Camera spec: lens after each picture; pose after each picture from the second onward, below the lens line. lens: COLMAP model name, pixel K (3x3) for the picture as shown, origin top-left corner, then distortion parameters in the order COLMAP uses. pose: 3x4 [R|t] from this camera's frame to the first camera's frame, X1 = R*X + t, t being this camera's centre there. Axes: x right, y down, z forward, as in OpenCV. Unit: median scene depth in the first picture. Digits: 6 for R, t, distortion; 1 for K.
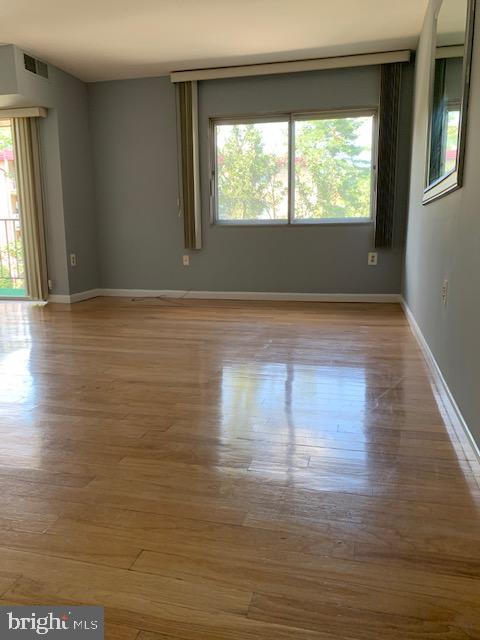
lens RADIAL K [[487.6, 0, 242.9], [0, 487.6, 318.8], [0, 0, 1]] dist [0.020835, -0.007487]
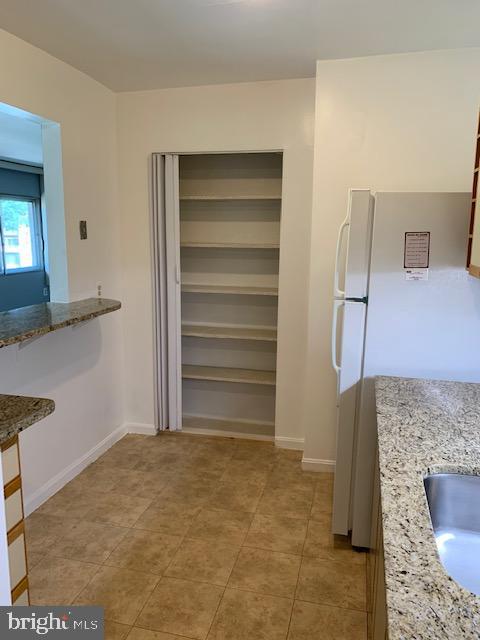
lens RADIAL K [[487.6, 0, 242.9], [0, 487.6, 318.8], [0, 0, 1]] dist [0.020835, -0.007487]
pose [[-0.006982, -0.166501, 0.986016, -1.281123], [0.176659, 0.970326, 0.165103, -0.179984], [-0.984247, 0.175341, 0.022639, 0.337366]]
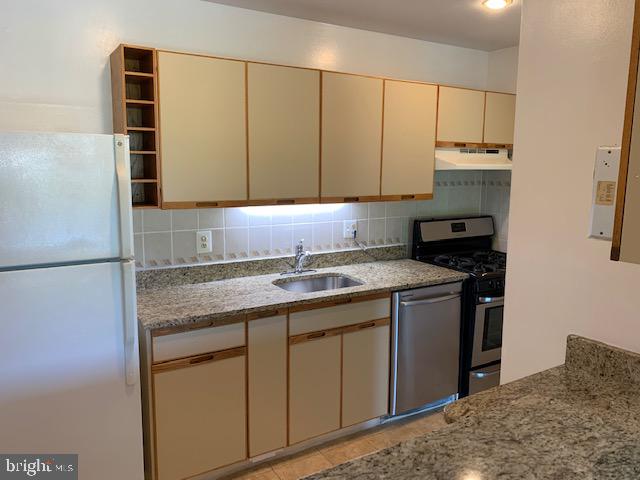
lens RADIAL K [[487.6, 0, 320.0], [0, 487.6, 240.0], [0, 0, 1]] dist [0.020835, -0.007487]
pose [[-0.705655, 0.112999, -0.699488, -0.683022], [-0.133086, 0.948494, 0.287484, -0.252364], [0.695945, 0.295956, -0.654271, 0.605840]]
